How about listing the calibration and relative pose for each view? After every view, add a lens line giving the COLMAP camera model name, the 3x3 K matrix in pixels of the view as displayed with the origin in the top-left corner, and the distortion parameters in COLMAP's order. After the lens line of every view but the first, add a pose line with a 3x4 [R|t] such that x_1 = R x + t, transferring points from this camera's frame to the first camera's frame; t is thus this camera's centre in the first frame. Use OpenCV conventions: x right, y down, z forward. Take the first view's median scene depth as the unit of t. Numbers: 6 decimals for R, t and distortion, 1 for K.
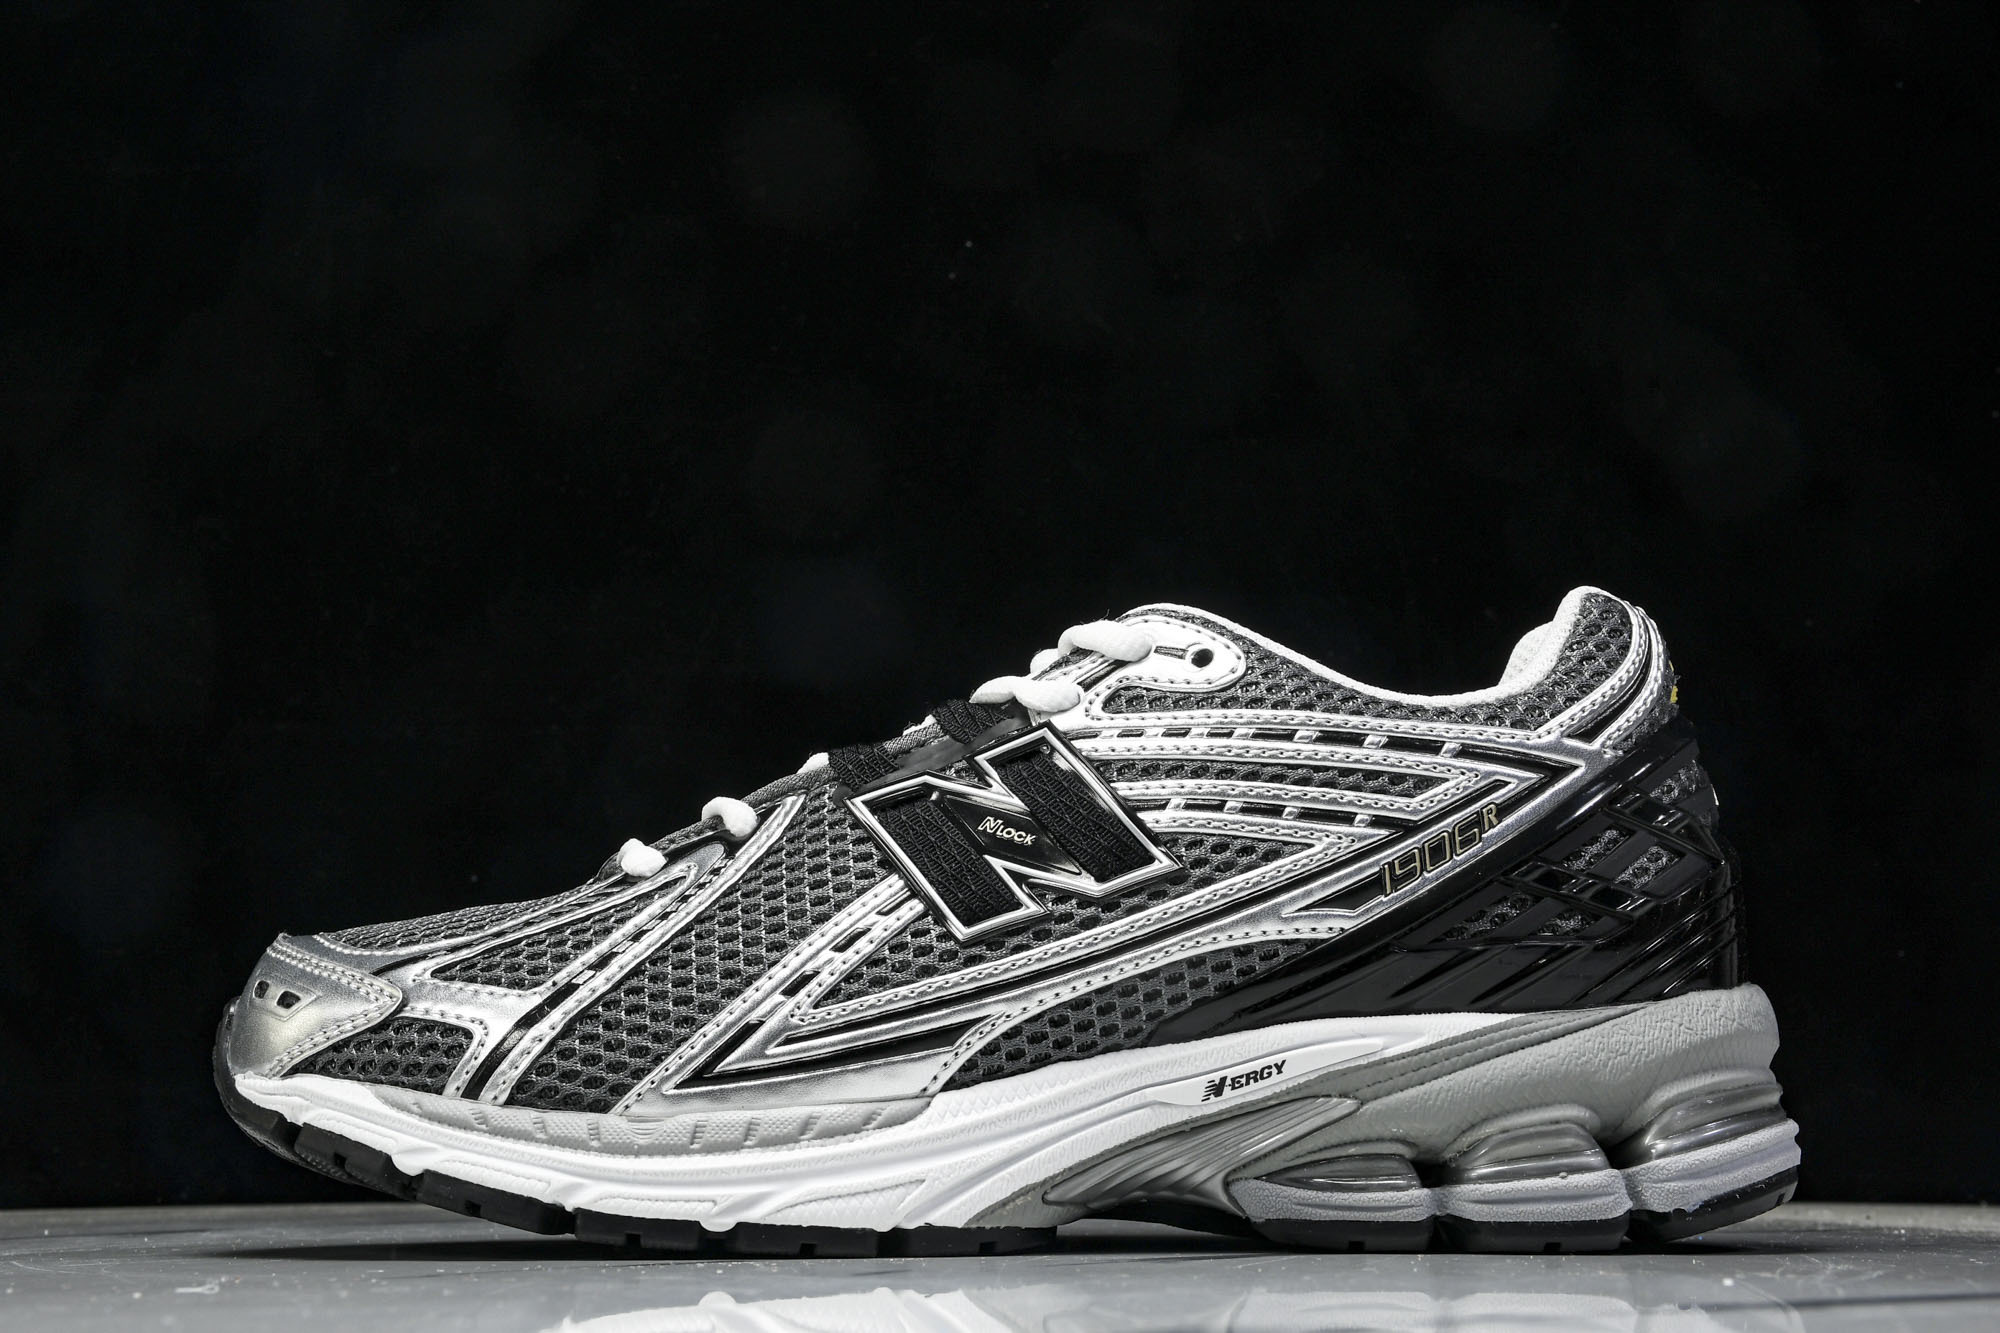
lens RADIAL K [[3152.7, 0, 999.0], [0, 3152.7, 625.1], [0, 0, 1]] dist [0.173711, 0.000000]
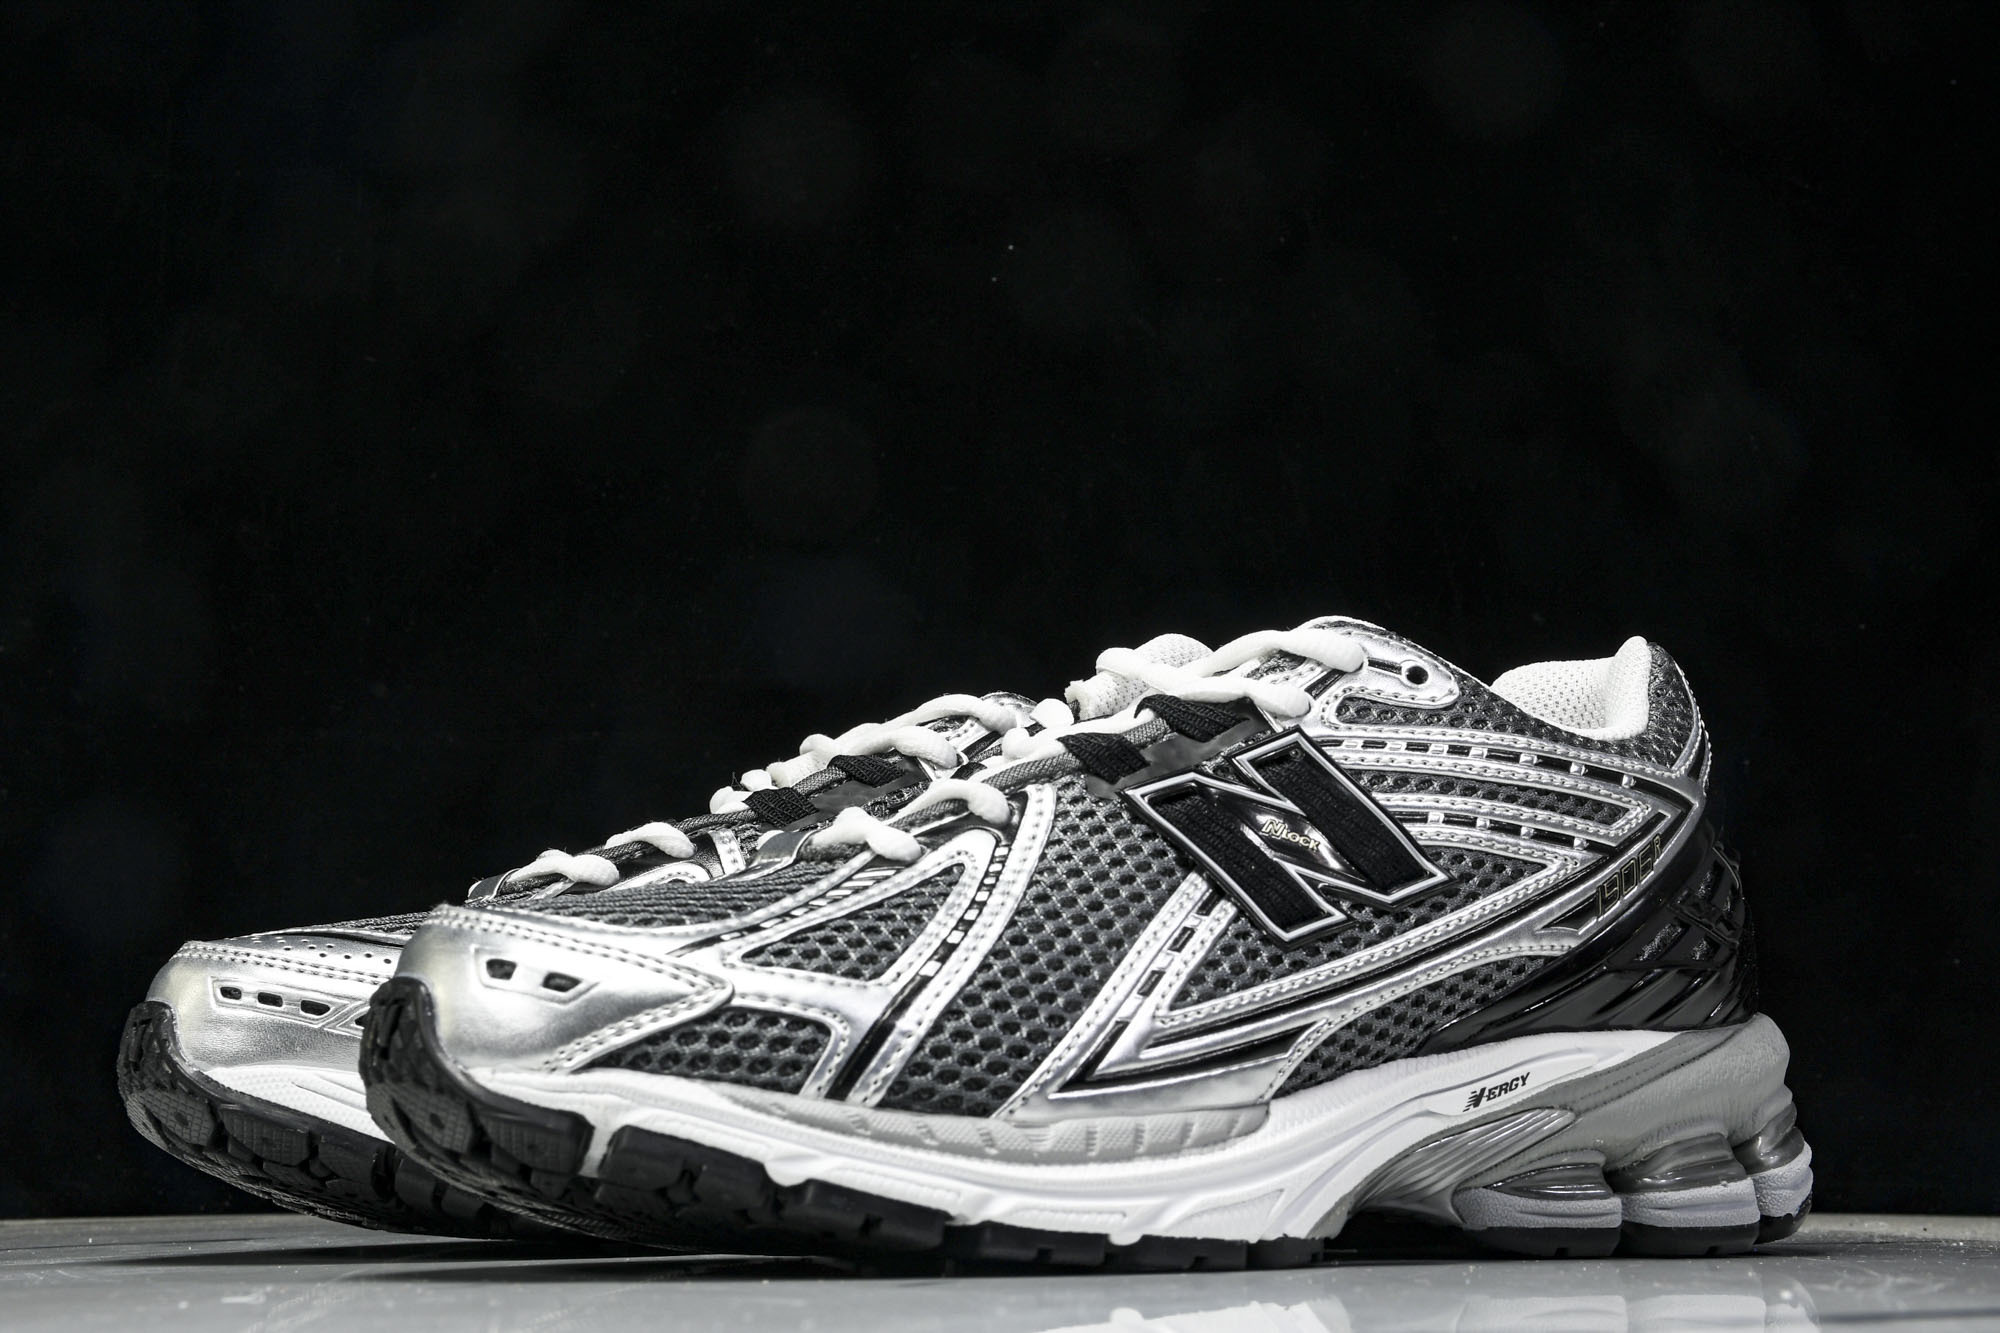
lens RADIAL K [[3152.7, 0, 973.3], [0, 3152.7, 598.0], [0, 0, 1]] dist [0.173711, 0.000000]
pose [[0.831158, 0.094610, 0.547928, -0.640762], [-0.090092, 0.995311, -0.035198, 0.035816], [-0.548689, -0.020109, 0.835784, 0.233349]]
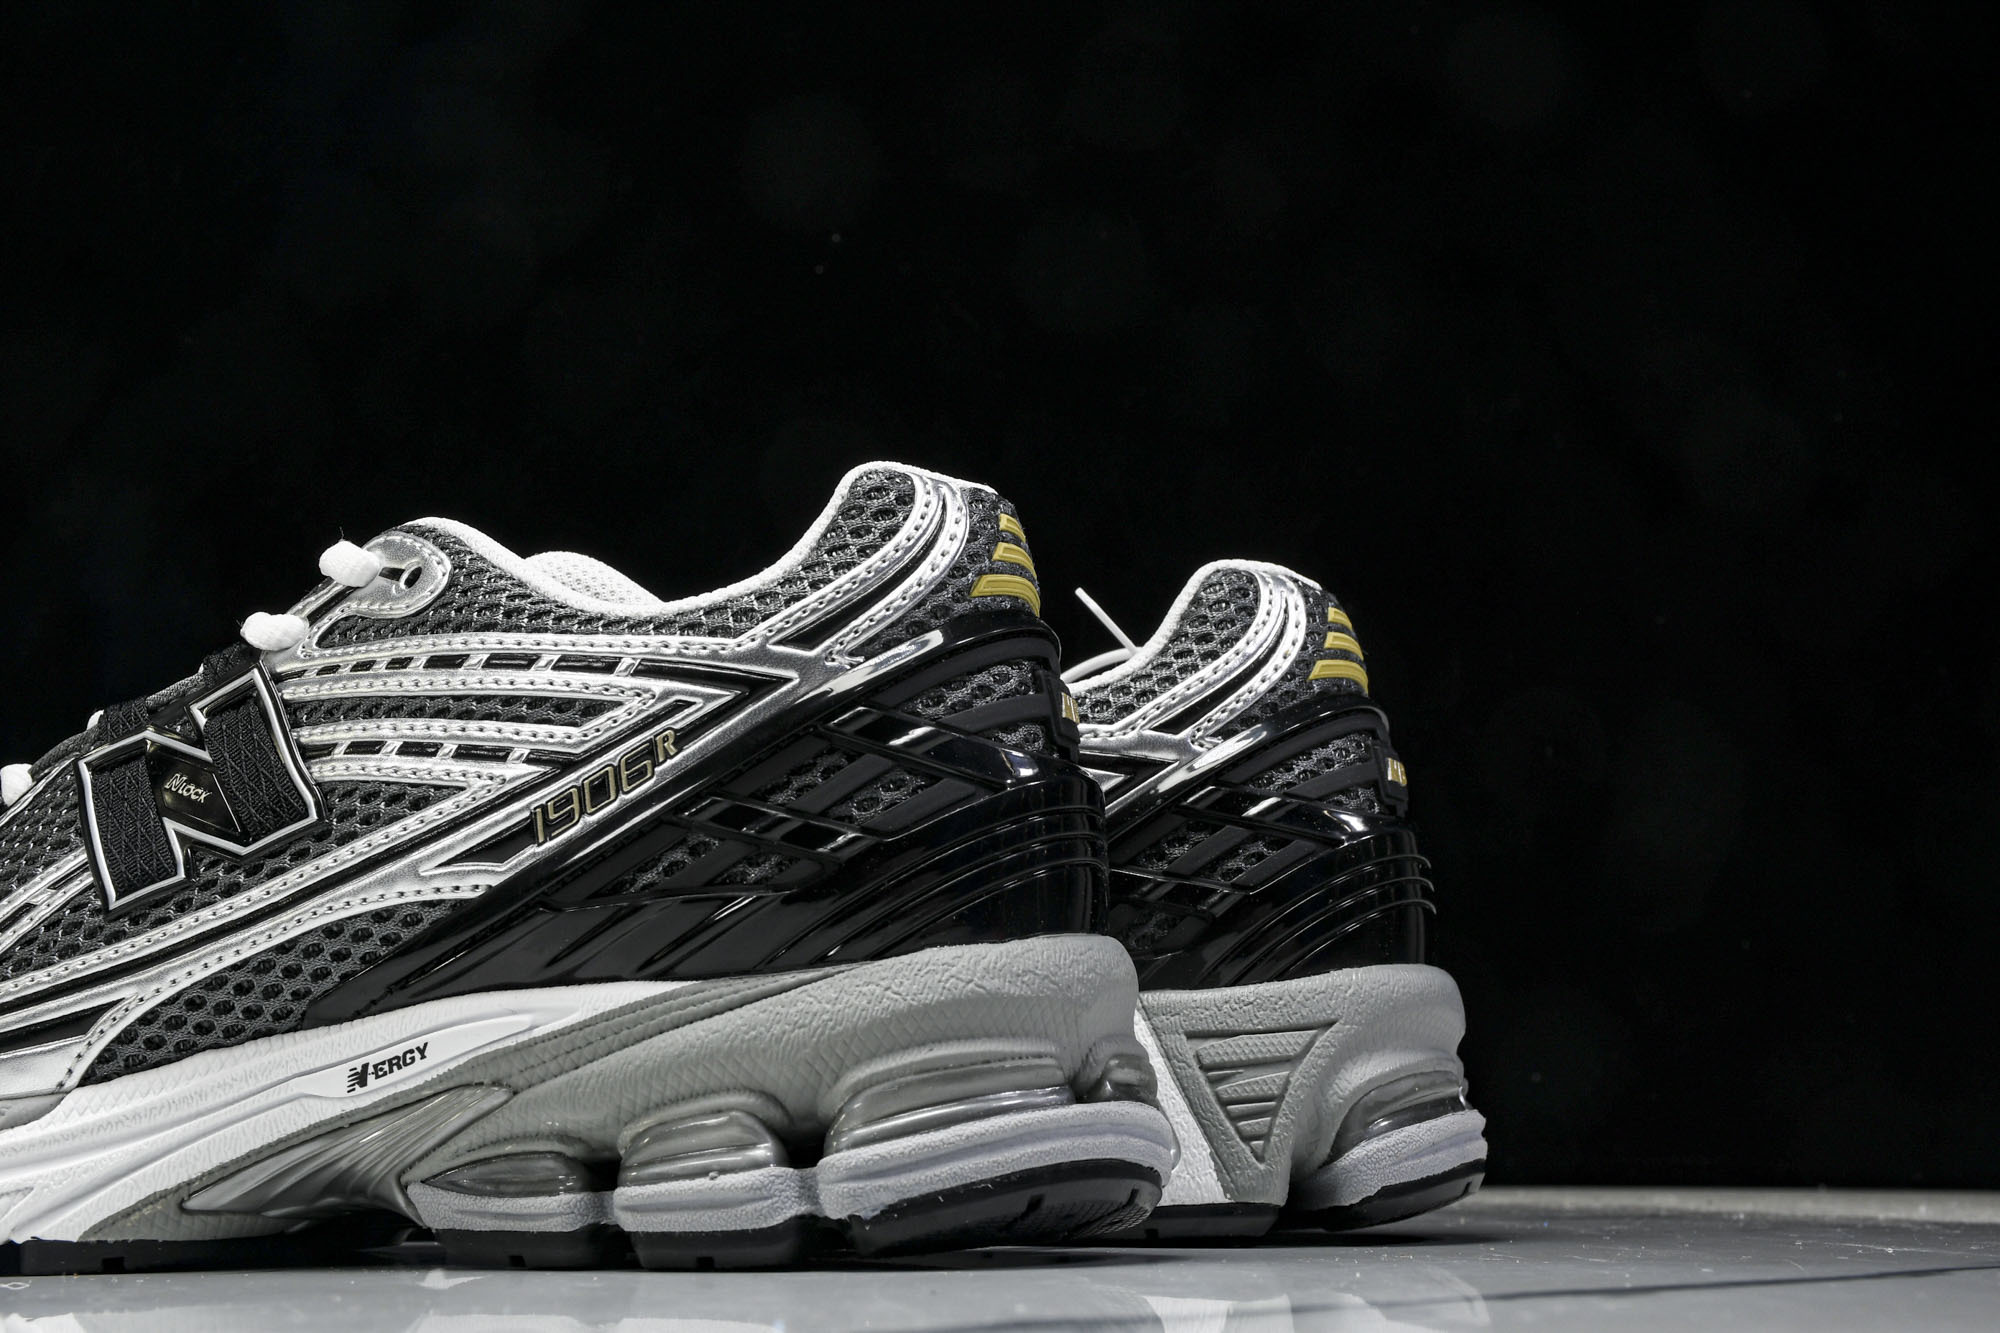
lens RADIAL K [[3152.7, 0, 1021.9], [0, 3152.7, 642.0], [0, 0, 1]] dist [0.173711, 0.000000]
pose [[0.930056, -0.053701, -0.363473, 0.550917], [0.065338, 0.997667, 0.019789, 0.023507], [0.361563, -0.042153, 0.931394, 0.266970]]
